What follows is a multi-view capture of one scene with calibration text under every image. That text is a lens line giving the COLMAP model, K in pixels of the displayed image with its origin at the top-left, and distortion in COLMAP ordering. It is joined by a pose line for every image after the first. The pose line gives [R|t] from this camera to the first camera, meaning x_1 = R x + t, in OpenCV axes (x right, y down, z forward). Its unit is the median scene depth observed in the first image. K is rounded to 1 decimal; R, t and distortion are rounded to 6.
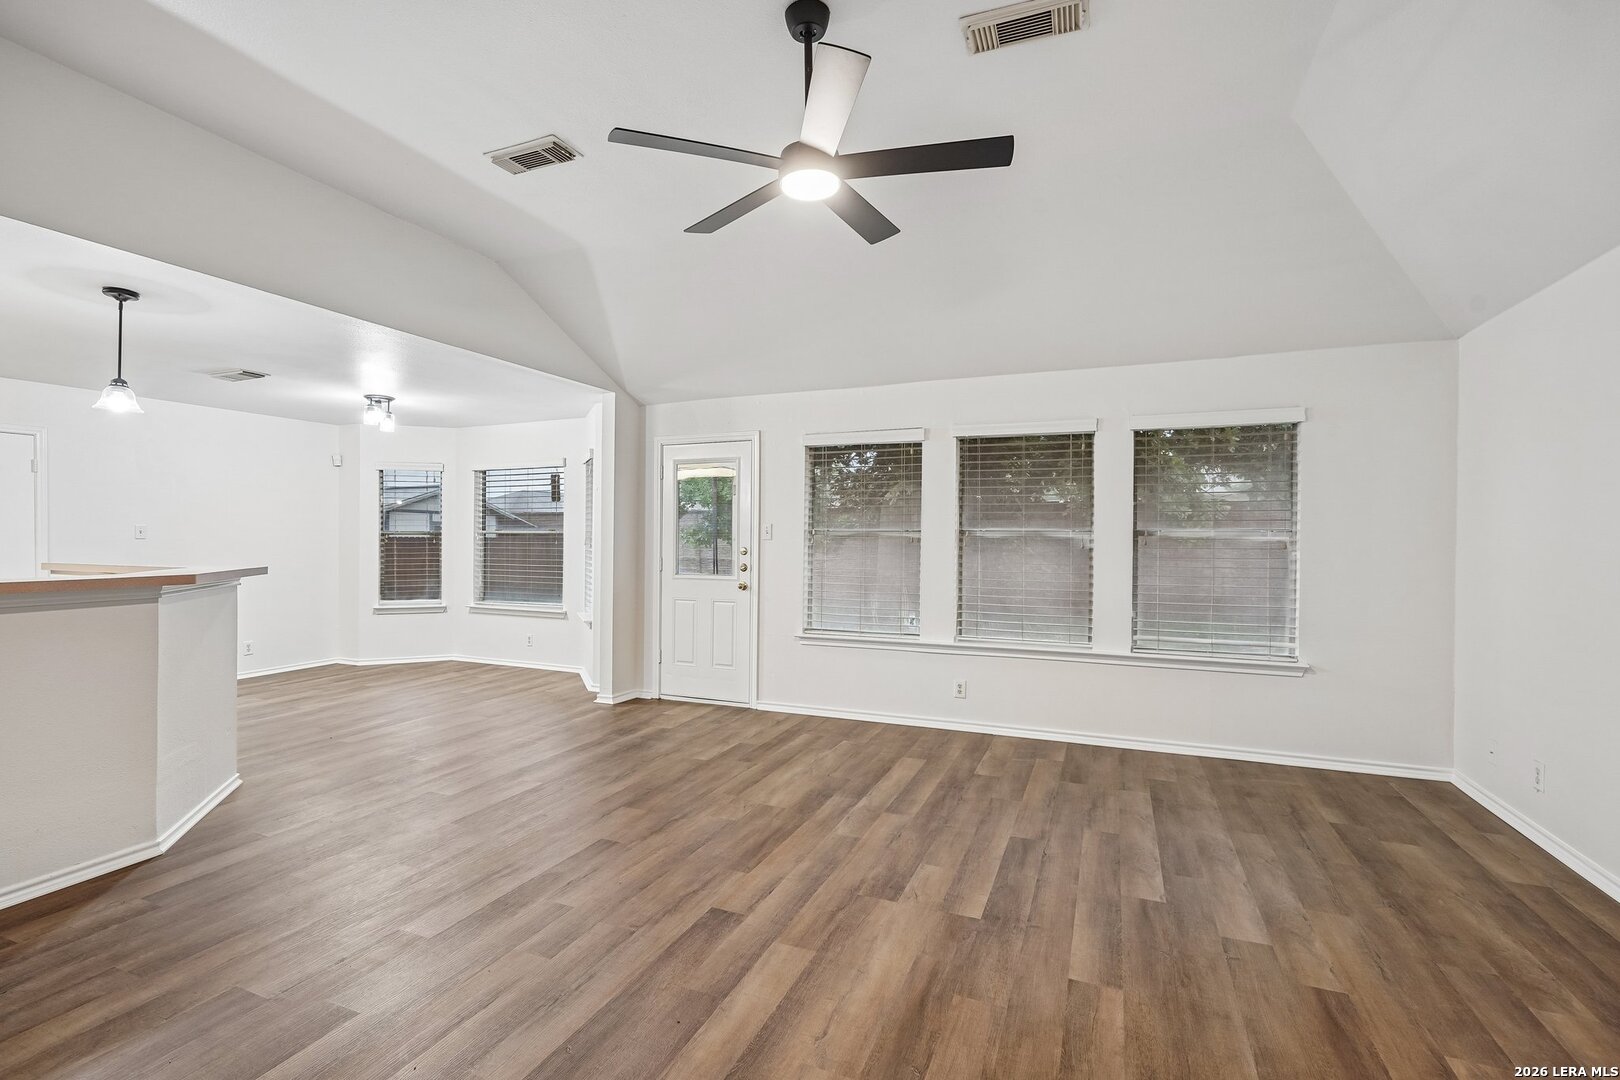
lens RADIAL K [[729.4, 0, 803.5], [0, 729.4, 539.0], [0, 0, 1]] dist [-0.006527, 0.000468]
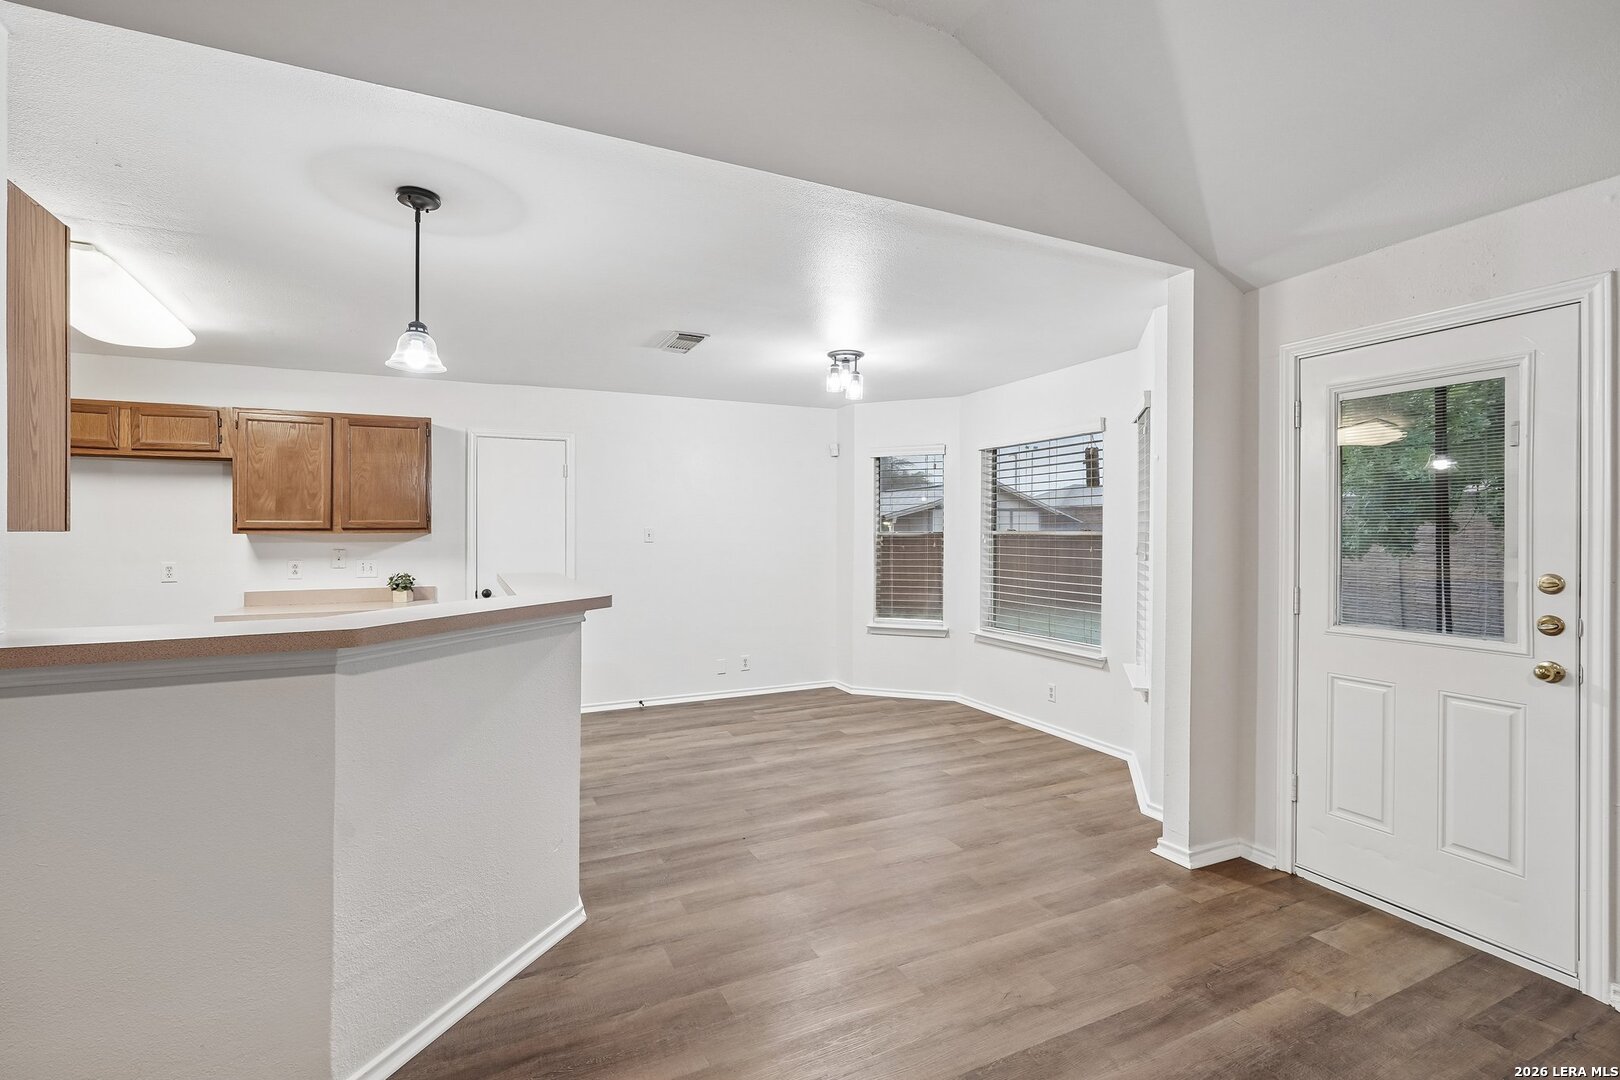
lens RADIAL K [[732.9, 0, 808.1], [0, 732.9, 532.5], [0, 0, 1]] dist [-0.000800, 0.000247]
pose [[0.749957, -0.002355, -0.661482, -0.105352], [0.001083, 0.999997, -0.002333, -0.009685], [0.661486, 0.001034, 0.749957, 0.374960]]
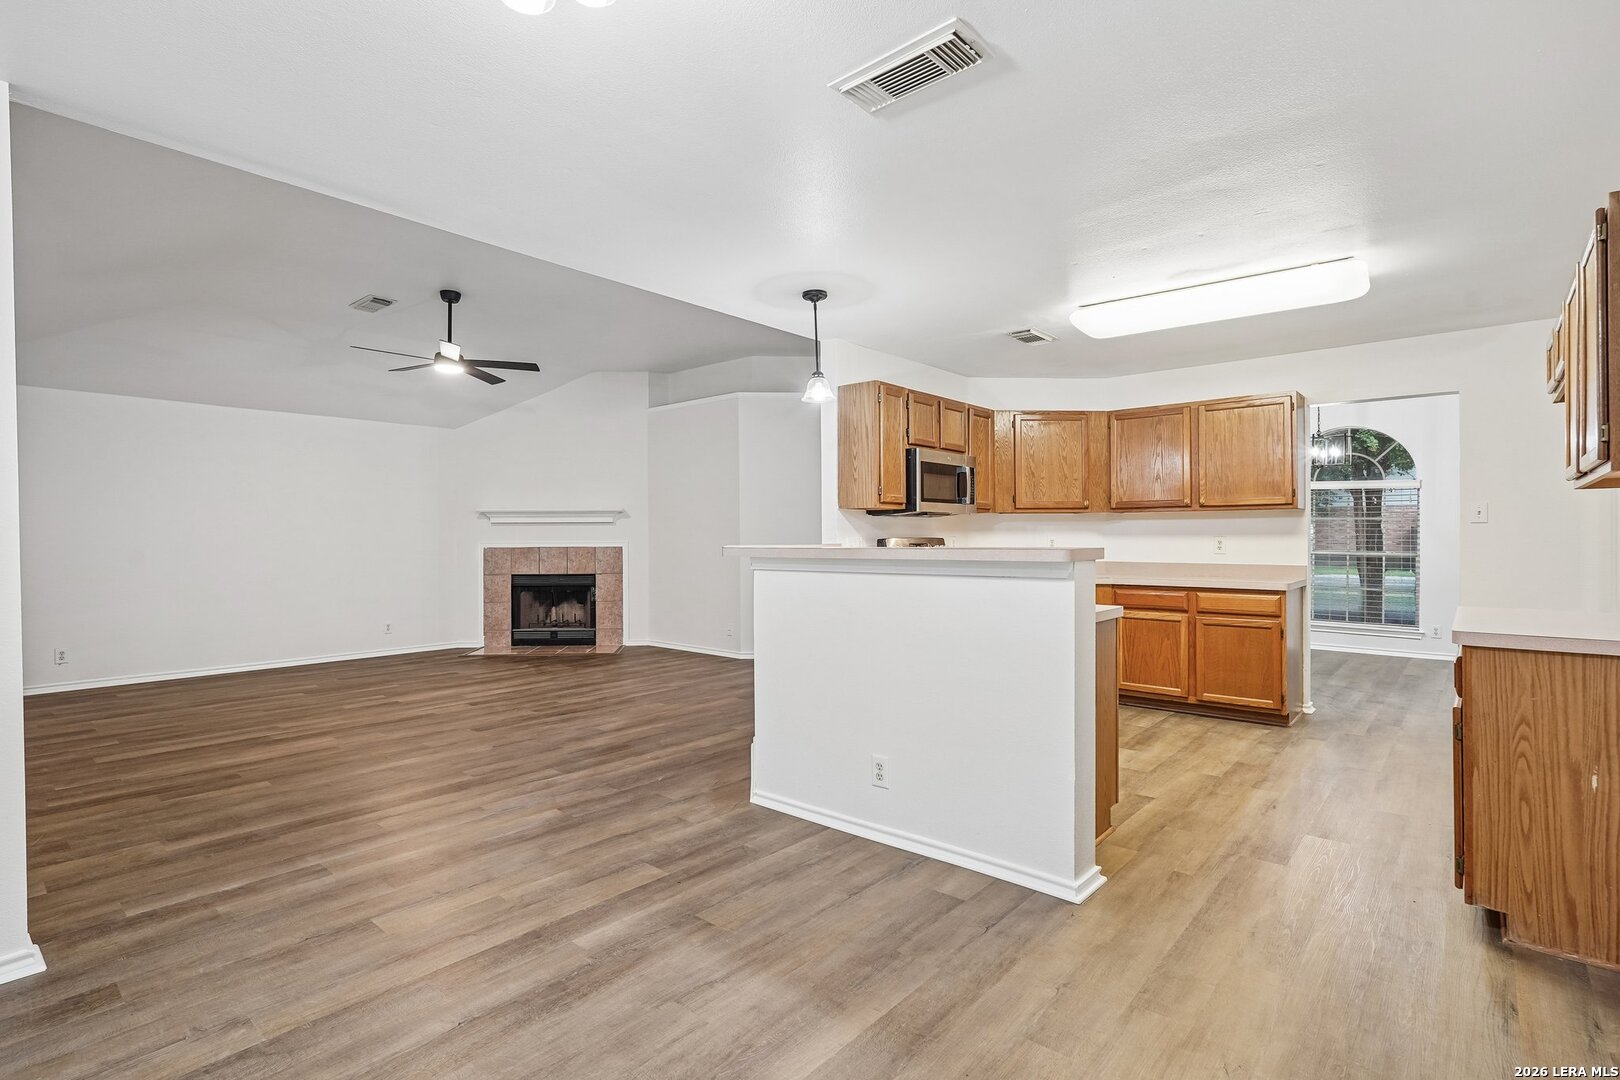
lens RADIAL K [[763.8, 0, 801.3], [0, 763.8, 539.0], [0, 0, 1]] dist [0.014850, 0.000050]
pose [[-0.950176, 0.004999, 0.311675, -0.663360], [0.006666, 0.999969, 0.004283, 0.014191], [-0.311644, 0.006147, -0.950179, 1.092772]]
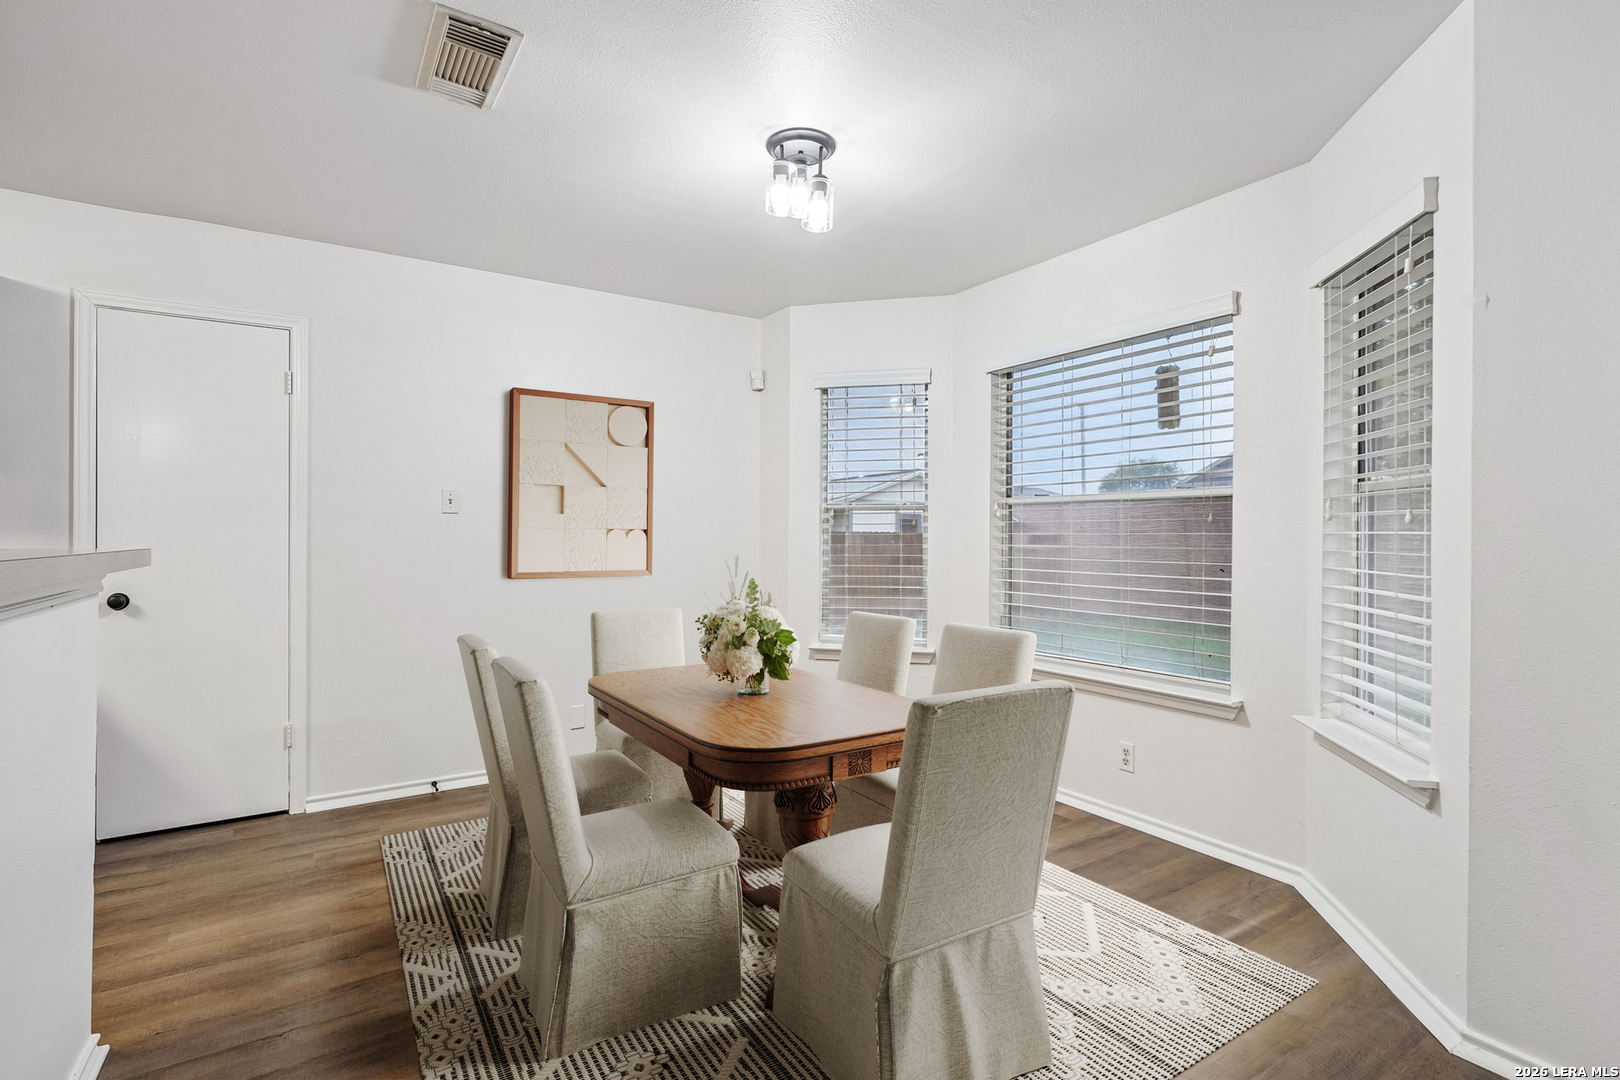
lens RADIAL K [[763.8, 0, 801.3], [0, 763.8, 539.0], [0, 0, 1]] dist [0.014850, 0.000050]
pose [[0.829817, 0.000442, -0.558036, -0.317276], [-0.002333, 0.999994, -0.002678, 0.018932], [0.558031, 0.003524, 0.829813, 0.594307]]
